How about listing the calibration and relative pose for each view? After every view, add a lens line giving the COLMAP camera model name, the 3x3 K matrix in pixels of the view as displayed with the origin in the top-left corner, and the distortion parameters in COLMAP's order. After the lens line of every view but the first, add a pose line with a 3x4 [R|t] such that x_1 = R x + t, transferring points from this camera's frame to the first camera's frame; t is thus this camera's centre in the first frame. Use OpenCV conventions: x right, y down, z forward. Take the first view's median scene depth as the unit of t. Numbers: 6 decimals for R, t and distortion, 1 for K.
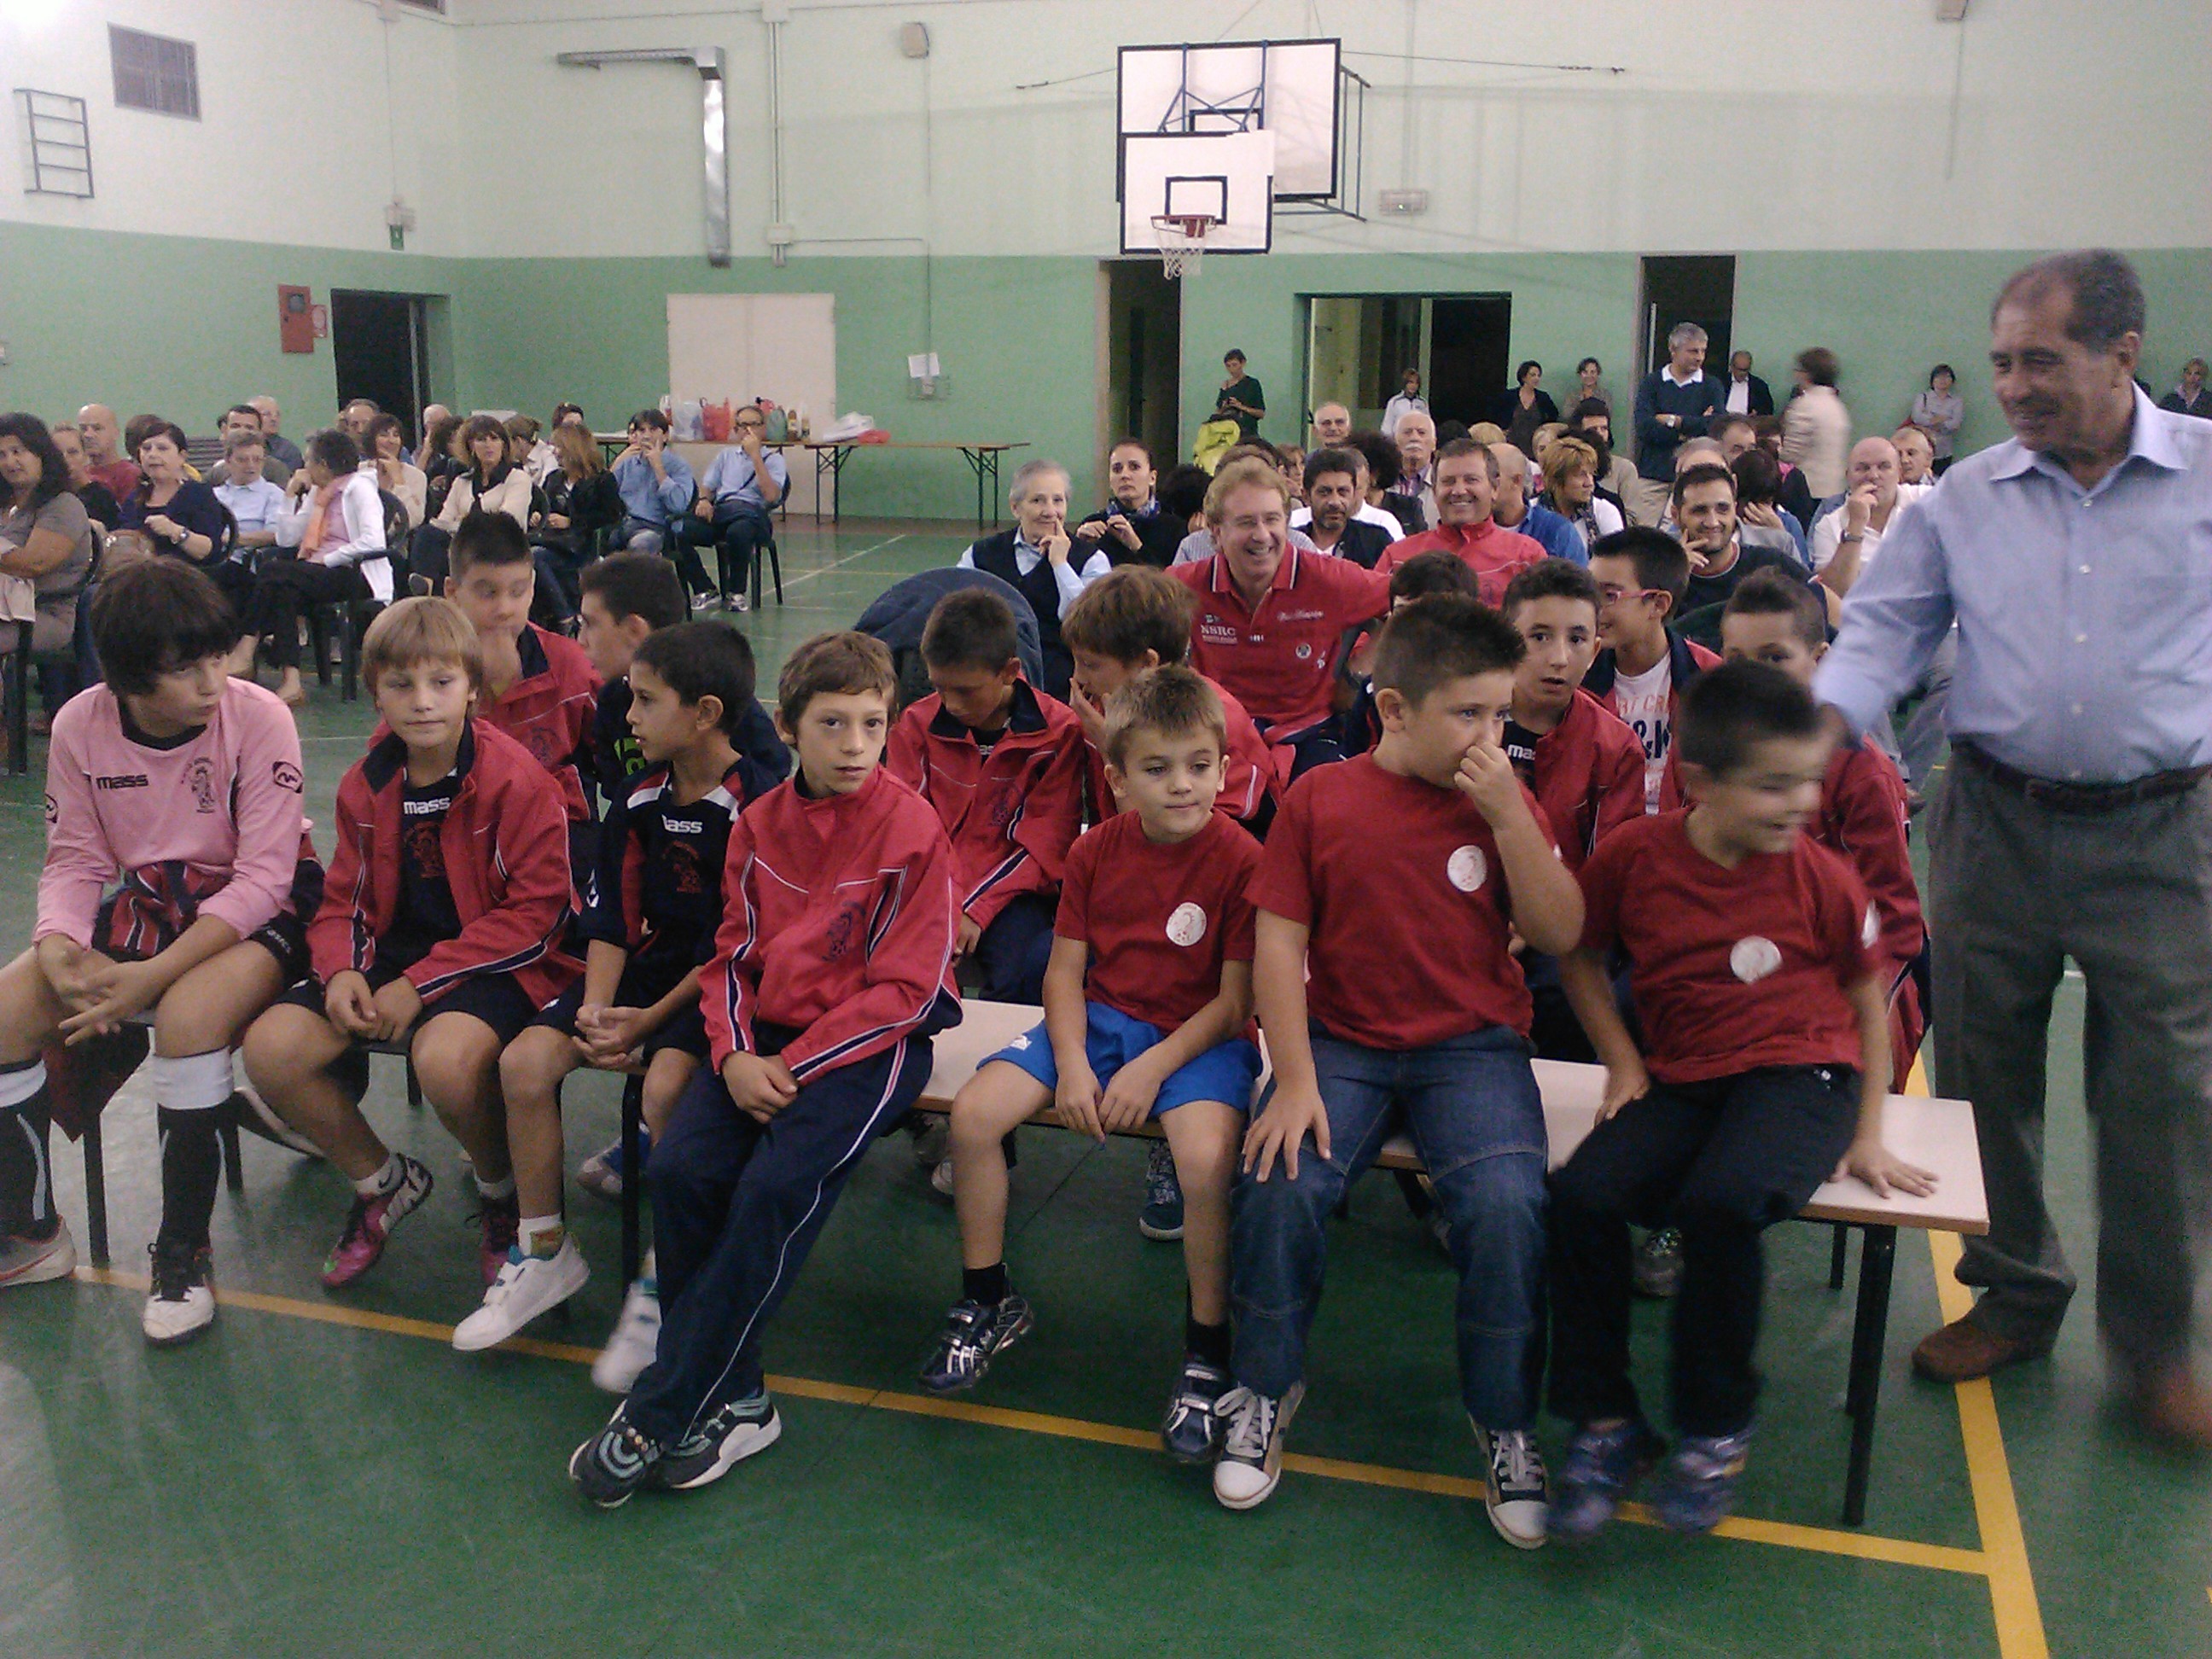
lens RADIAL K [[2178.7, 0, 1102.0], [0, 2178.7, 829.0], [0, 0, 1]] dist [0.000171, 0.000000]
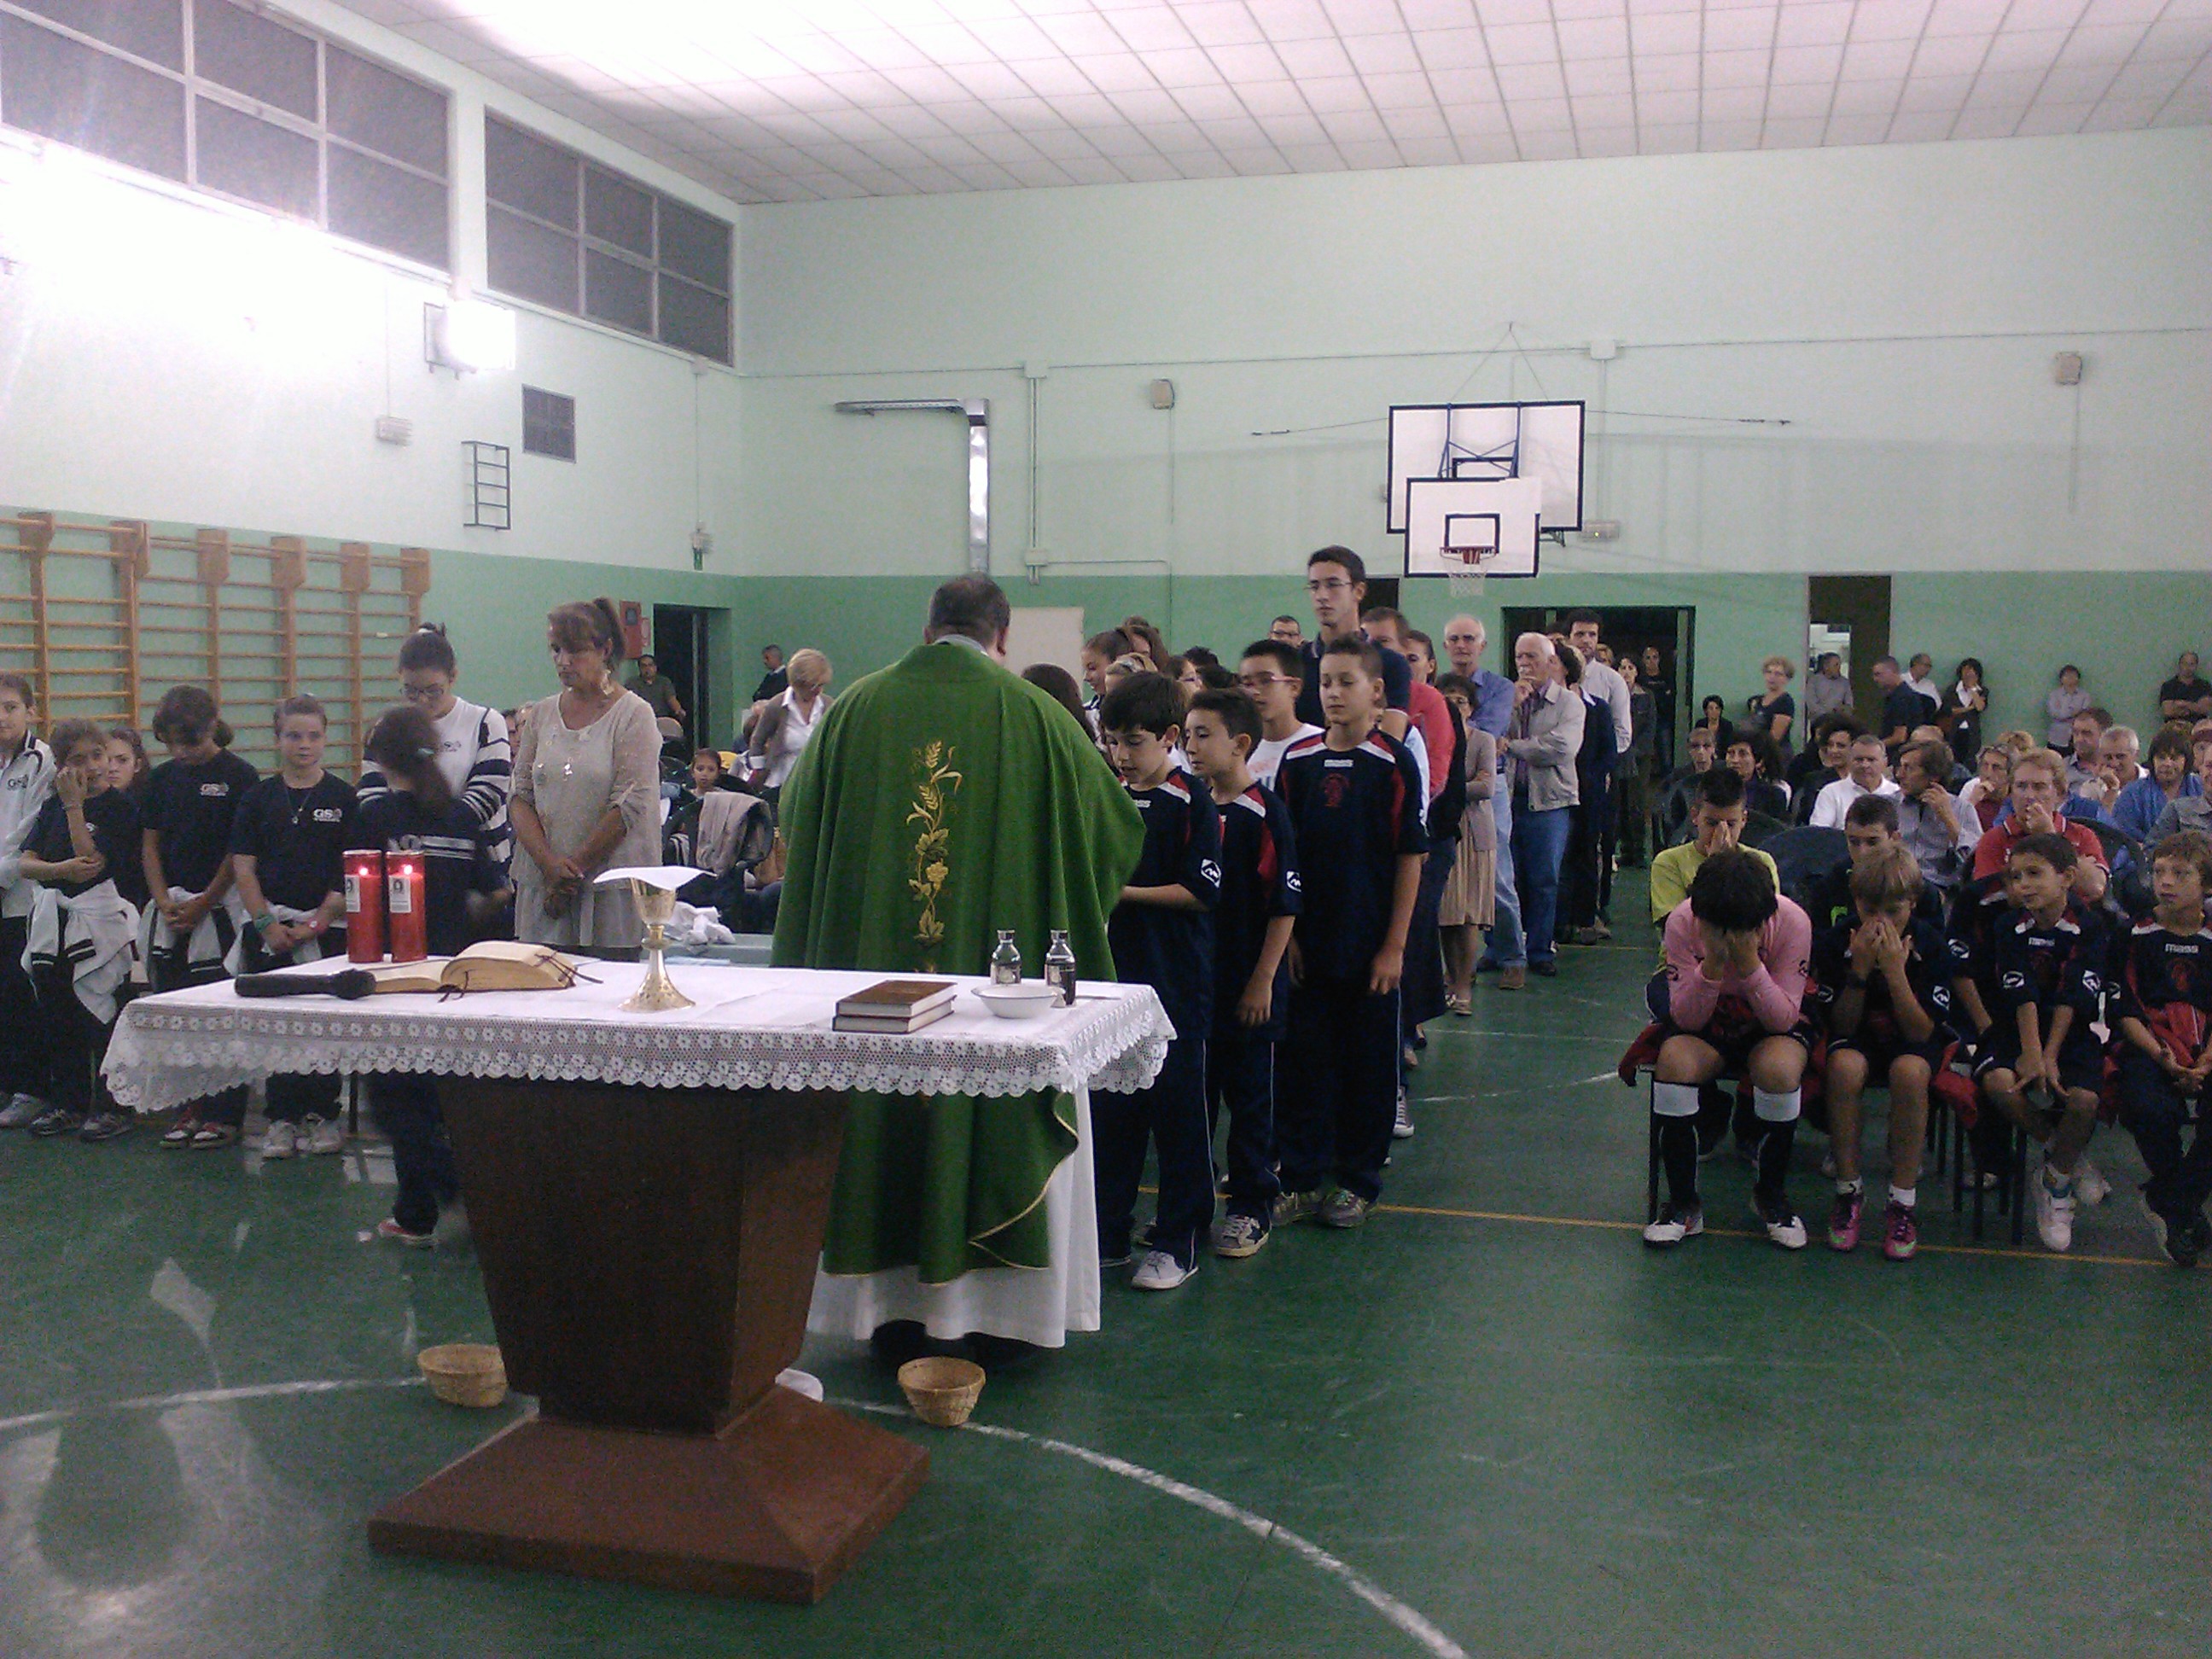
lens RADIAL K [[2178.7, 0, 1084.6], [0, 2178.7, 840.5], [0, 0, 1]] dist [0.000171, 0.000000]
pose [[0.999485, -0.004889, 0.031724, -0.174597], [0.008876, 0.991893, -0.126764, 0.021672], [-0.030847, 0.126980, 0.991425, -0.124991]]
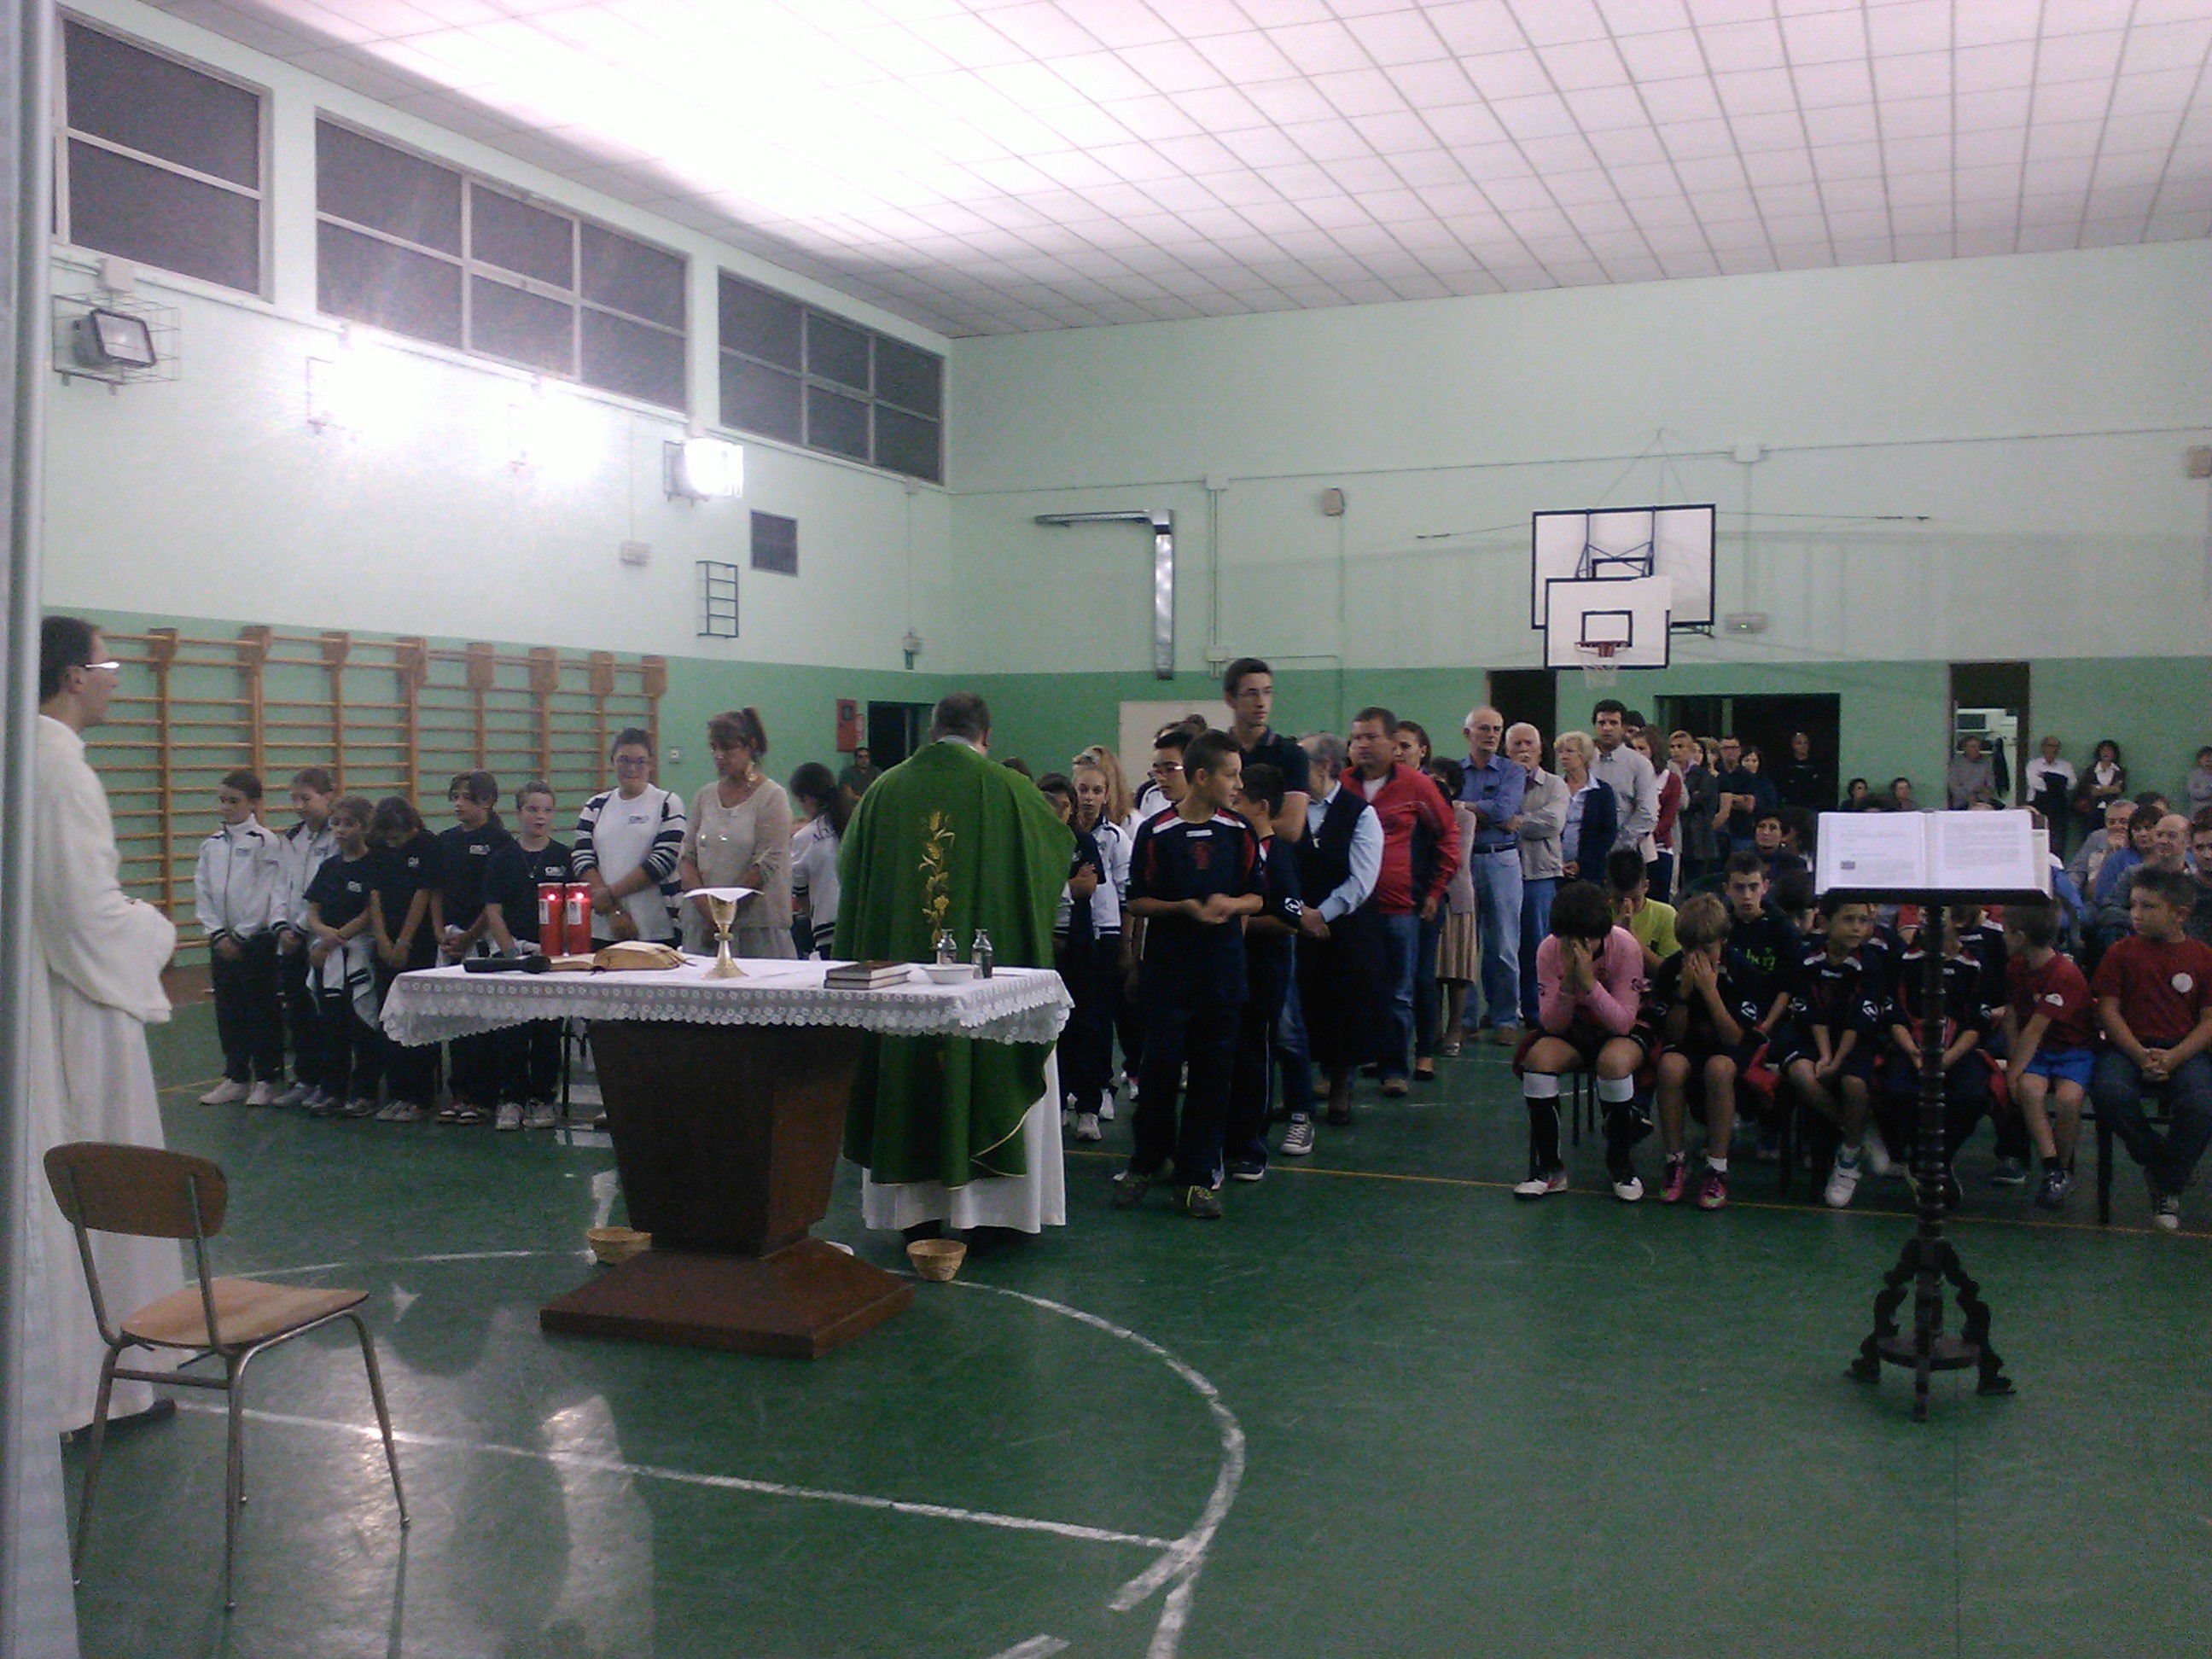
lens RADIAL K [[2178.7, 0, 1084.9], [0, 2178.7, 843.0], [0, 0, 1]] dist [0.000171, 0.000000]
pose [[0.996600, -0.006732, -0.082114, -0.133842], [-0.007000, 0.986134, -0.165806, 0.041716], [0.082091, 0.165817, 0.982734, -0.220402]]
